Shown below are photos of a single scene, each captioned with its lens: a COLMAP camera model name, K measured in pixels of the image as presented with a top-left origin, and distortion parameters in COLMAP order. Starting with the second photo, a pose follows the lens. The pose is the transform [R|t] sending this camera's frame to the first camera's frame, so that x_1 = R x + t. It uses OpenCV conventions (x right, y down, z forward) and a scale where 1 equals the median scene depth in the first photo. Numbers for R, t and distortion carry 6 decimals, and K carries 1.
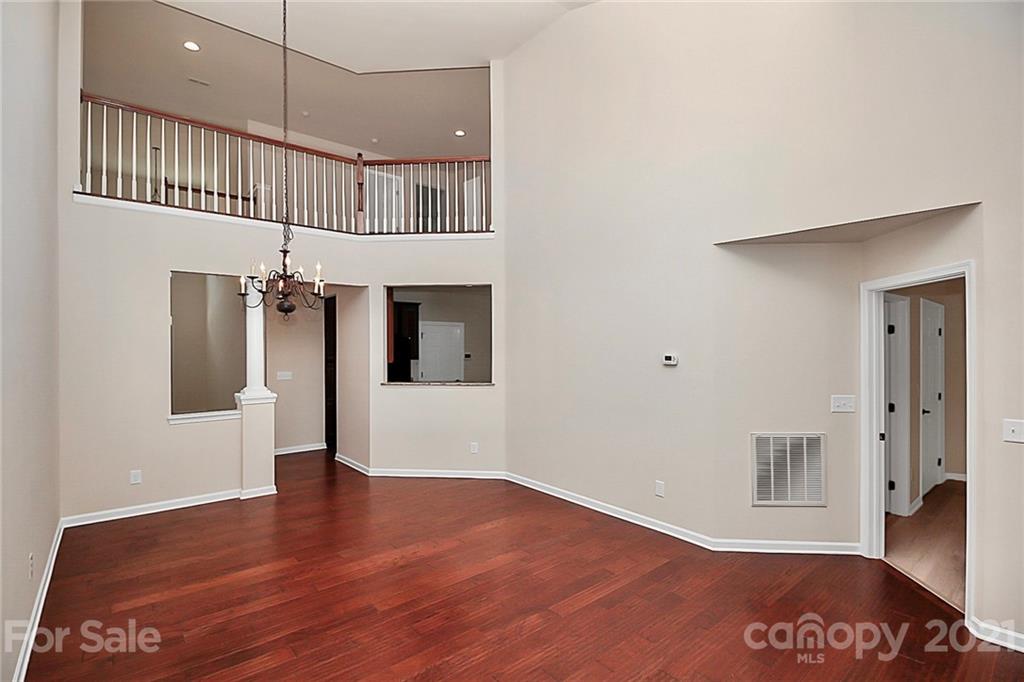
lens RADIAL K [[486.3, 0, 516.3], [0, 486.3, 341.6], [0, 0, 1]] dist [-0.007953, -0.005994]
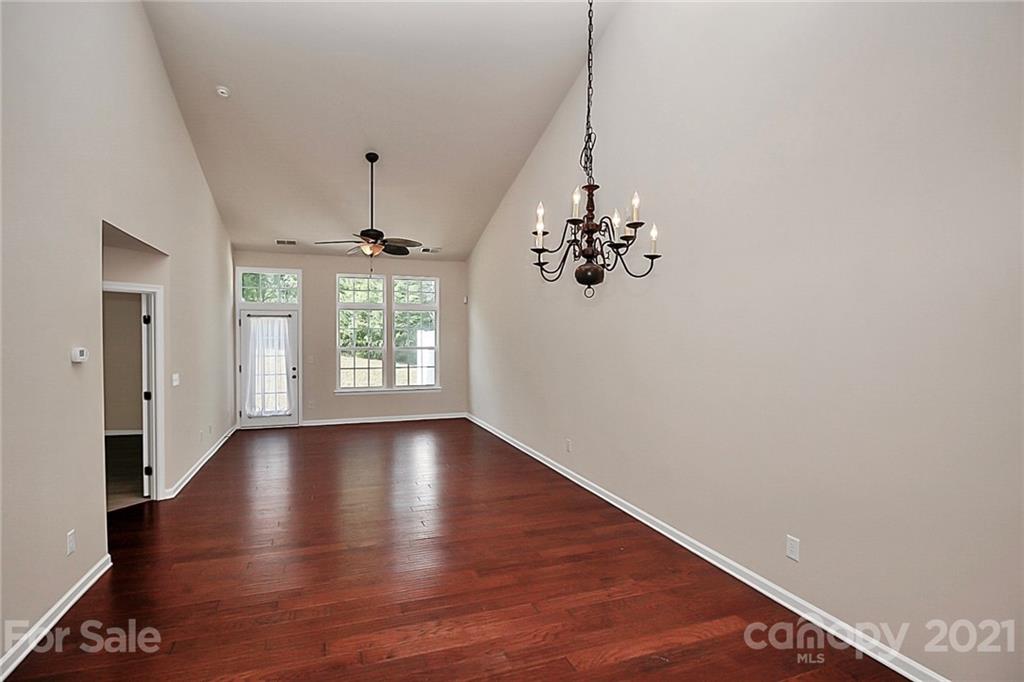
lens RADIAL K [[486.3, 0, 497.0], [0, 486.3, 340.0], [0, 0, 1]] dist [-0.007953, -0.005994]
pose [[-0.932937, -0.001886, 0.360034, -0.404901], [0.000206, 0.999983, 0.005773, 0.007766], [-0.360039, 0.005460, -0.932921, 1.116185]]
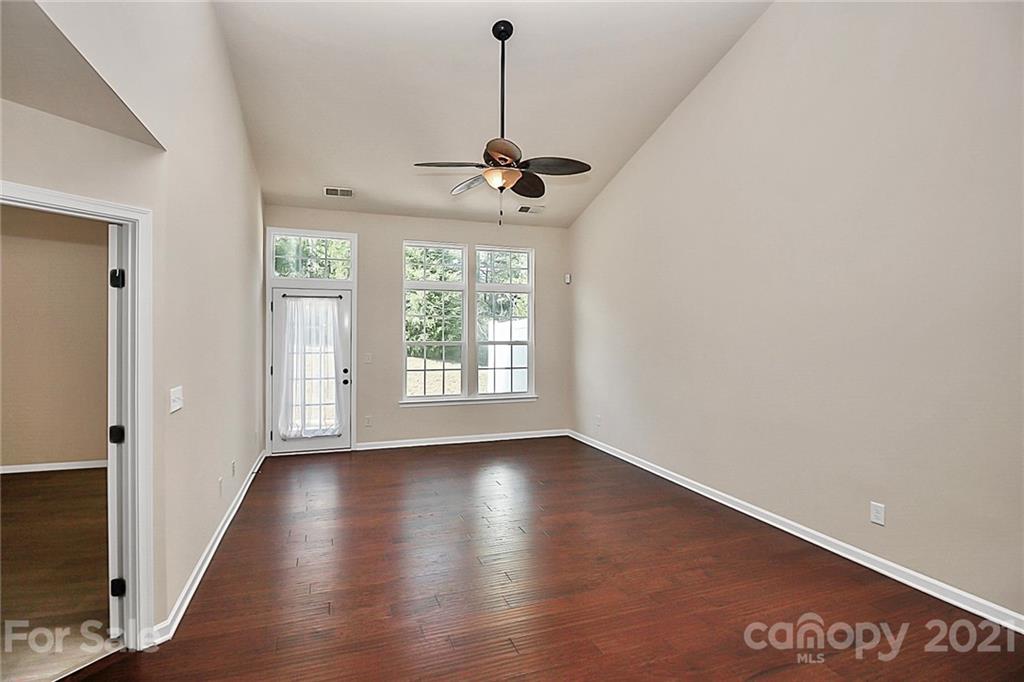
lens RADIAL K [[486.3, 0, 505.0], [0, 486.3, 328.0], [0, 0, 1]] dist [-0.007953, -0.005994]
pose [[-0.932612, 0.003036, 0.360867, 0.031351], [-0.001598, 0.999920, -0.012544, 0.024718], [-0.360877, -0.012275, -0.932533, 0.799874]]
